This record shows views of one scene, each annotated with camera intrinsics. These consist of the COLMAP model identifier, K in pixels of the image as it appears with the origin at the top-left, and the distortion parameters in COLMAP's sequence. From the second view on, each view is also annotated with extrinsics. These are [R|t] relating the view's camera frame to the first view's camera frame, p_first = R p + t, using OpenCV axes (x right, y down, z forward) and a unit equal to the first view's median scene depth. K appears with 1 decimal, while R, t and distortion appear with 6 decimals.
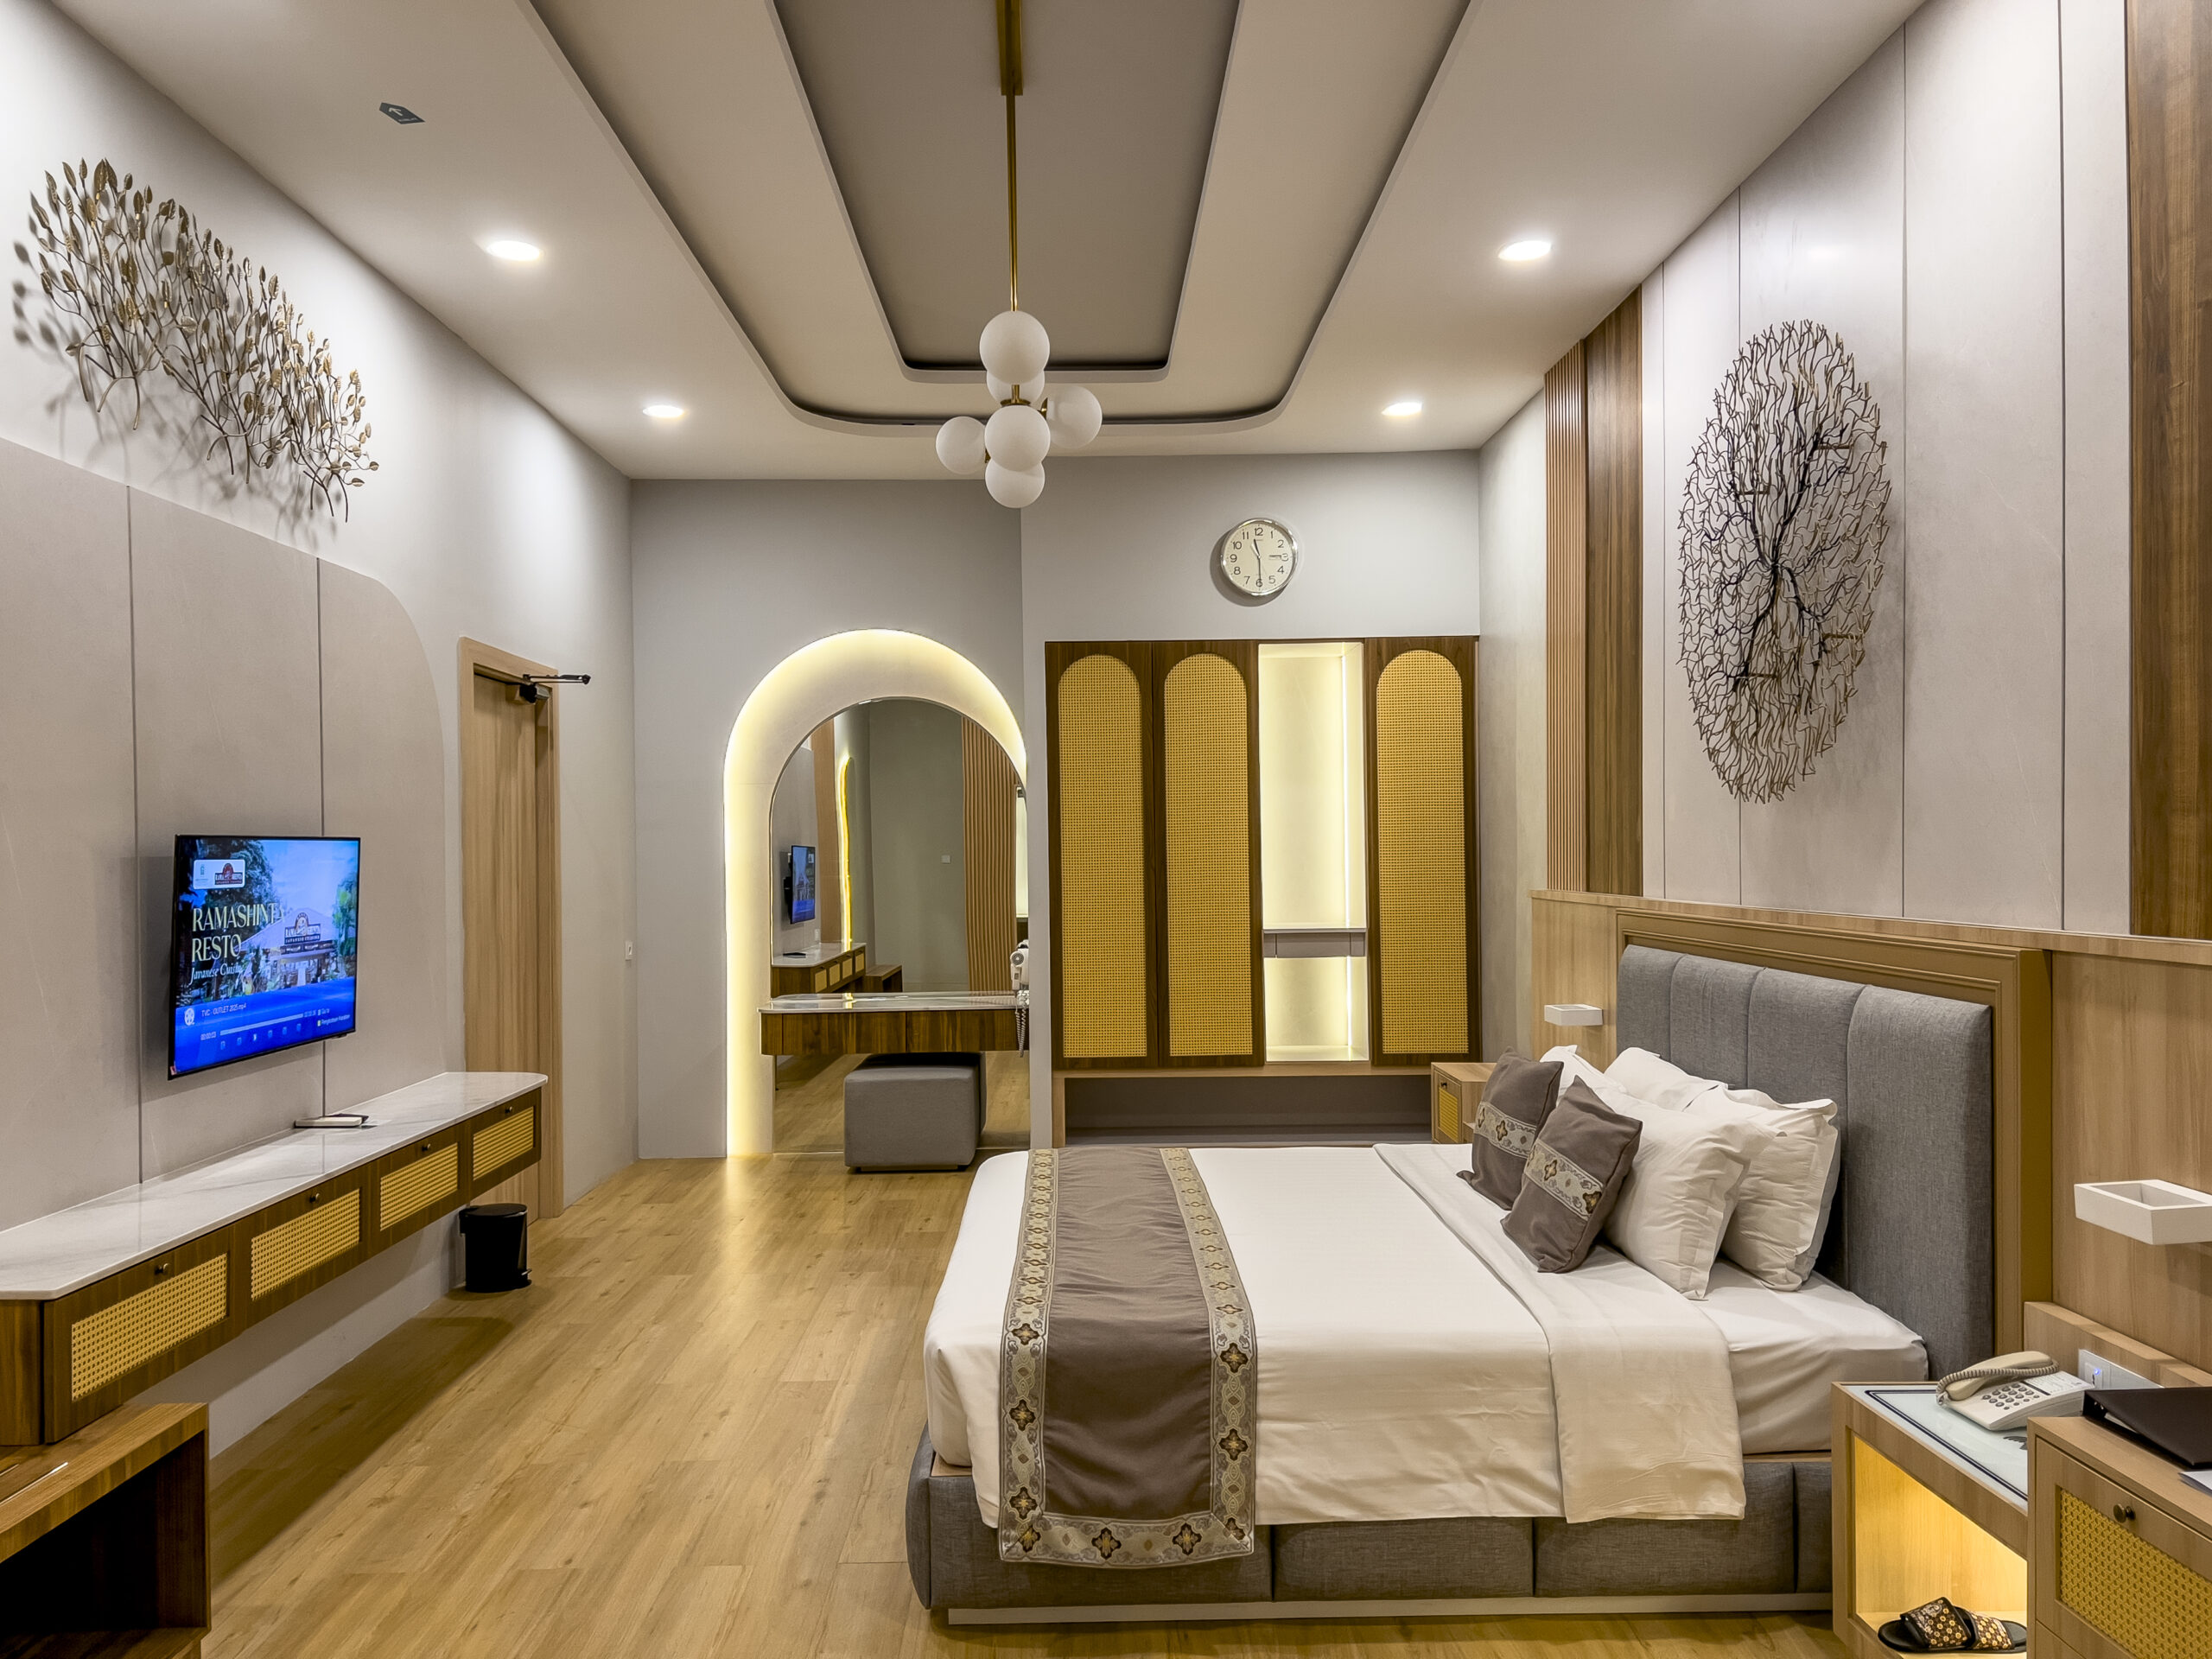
lens RADIAL K [[1654.8, 0, 1099.4], [0, 1654.8, 849.8], [0, 0, 1]] dist [0.080059, -0.094786]
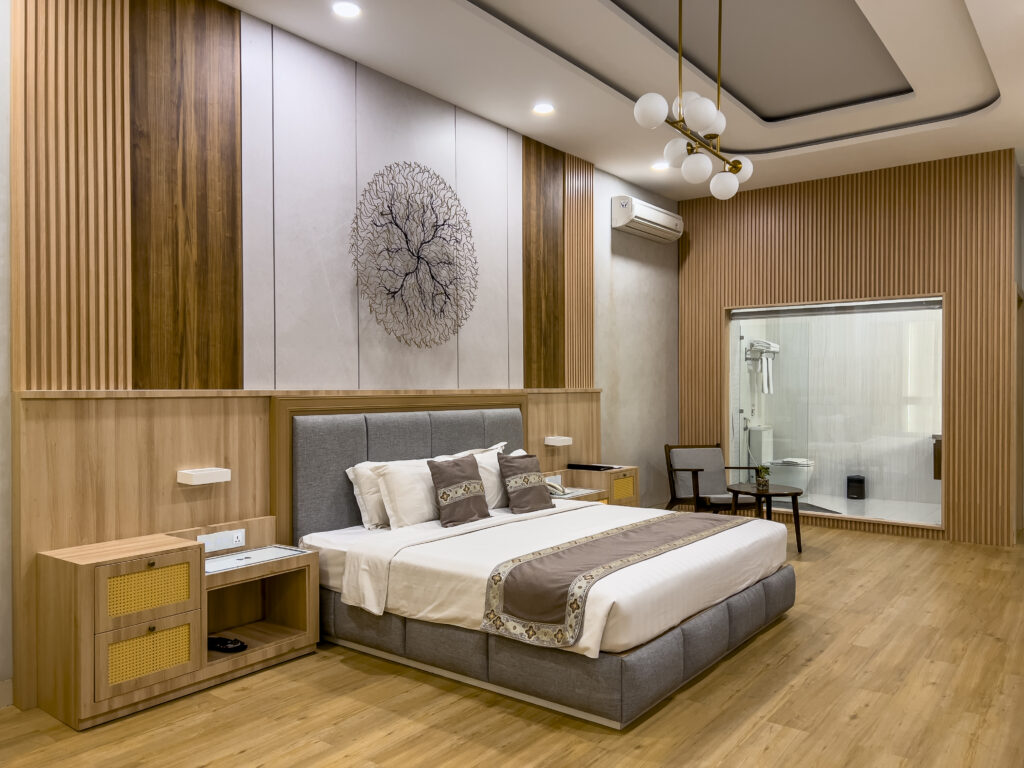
lens RADIAL K [[766.1, 0, 508.9], [0, 766.1, 393.4], [0, 0, 1]] dist [0.080059, -0.094786]
pose [[-0.782978, 0.005304, 0.622026, -0.483559], [0.006662, 0.999978, -0.000142, 0.048078], [-0.622013, 0.004032, -0.782996, 2.009671]]
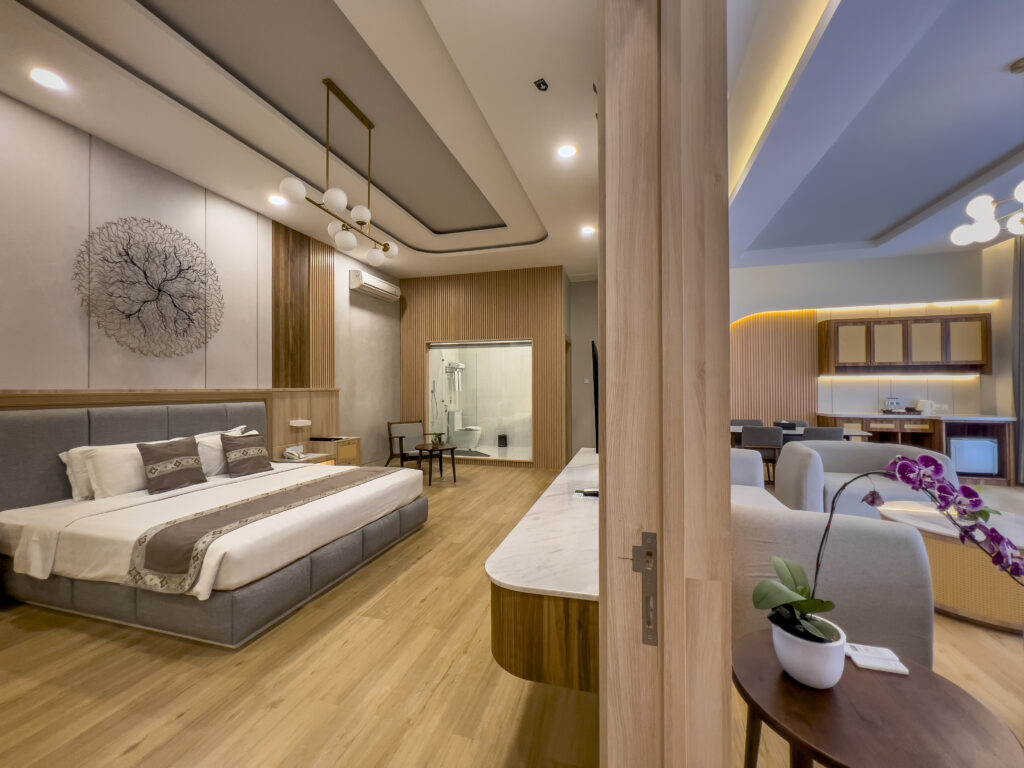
lens RADIAL K [[412.7, 0, 512.0], [0, 412.7, 384.0], [0, 0, 1]] dist [-0.001408, -0.000363]
pose [[-0.955824, 0.016578, 0.293471, -0.593219], [0.012334, 0.999791, -0.016307, 0.054591], [-0.293680, -0.011967, -0.955829, 1.744146]]
